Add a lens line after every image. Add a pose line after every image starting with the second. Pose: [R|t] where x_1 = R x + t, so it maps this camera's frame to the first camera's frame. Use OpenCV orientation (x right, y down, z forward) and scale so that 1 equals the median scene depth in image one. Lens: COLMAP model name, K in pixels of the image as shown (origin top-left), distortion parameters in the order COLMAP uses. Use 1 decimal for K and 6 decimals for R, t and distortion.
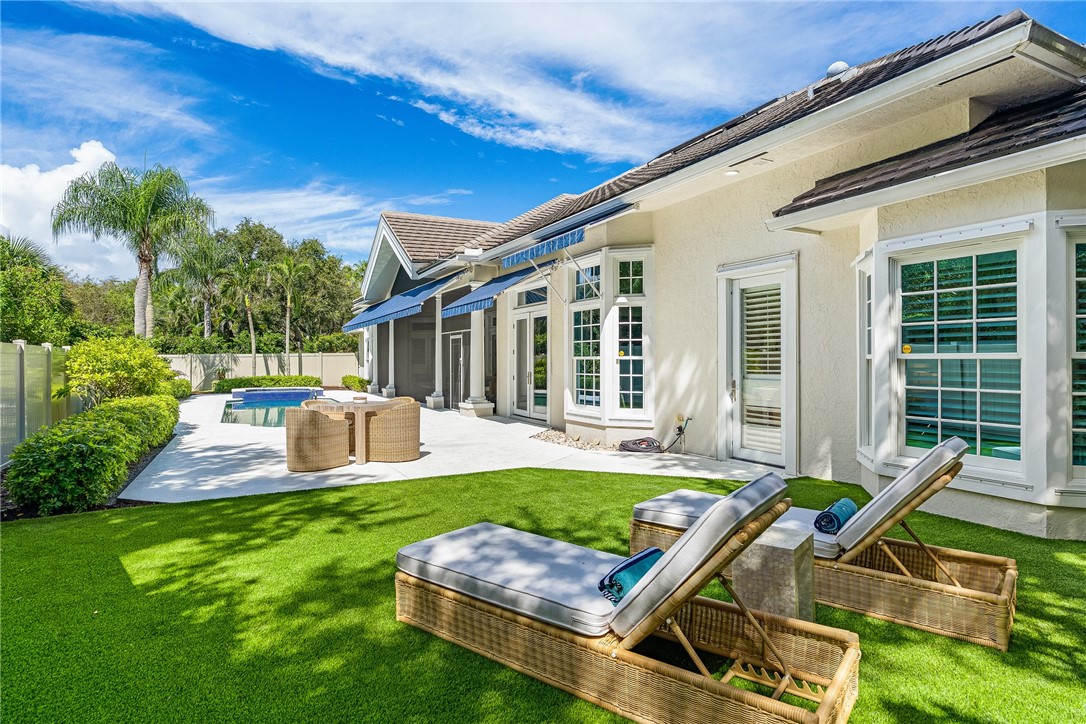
lens RADIAL K [[578.8, 0, 546.1], [0, 578.8, 359.0], [0, 0, 1]] dist [-0.016476, -0.000095]
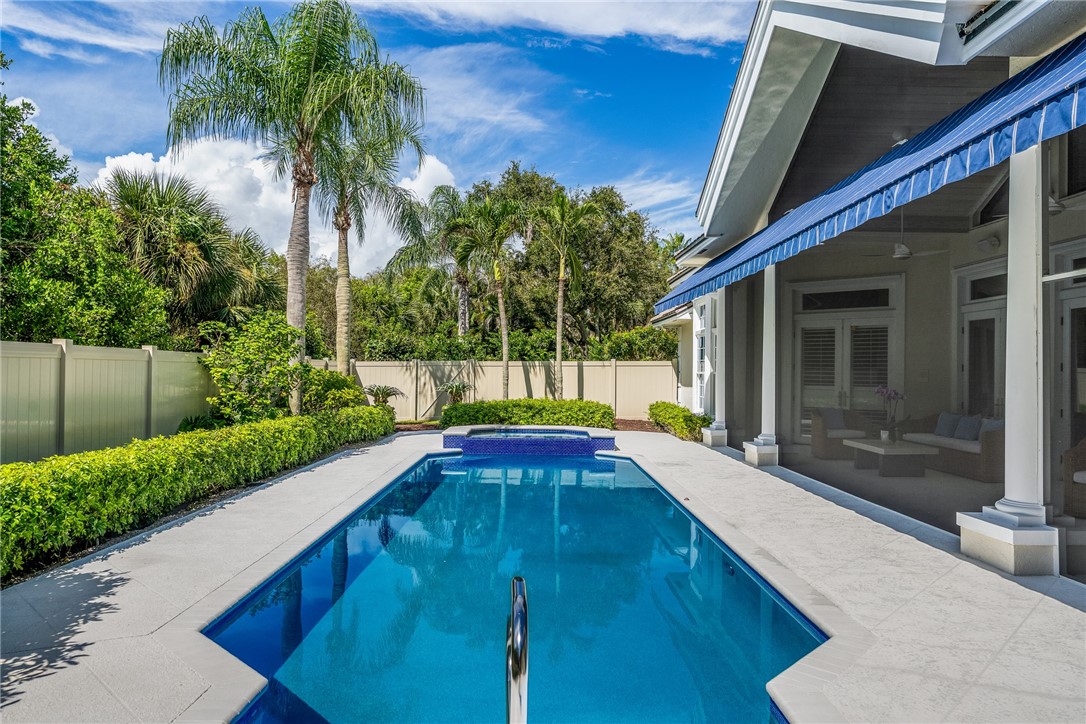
lens RADIAL K [[728.9, 0, 542.0], [0, 728.9, 370.4], [0, 0, 1]] dist [0.008546, 0.004133]
pose [[0.888365, 0.012263, -0.458974, -0.134828], [-0.013464, 0.999909, 0.000656, -0.000285], [0.458940, 0.005597, 0.888450, 0.360299]]
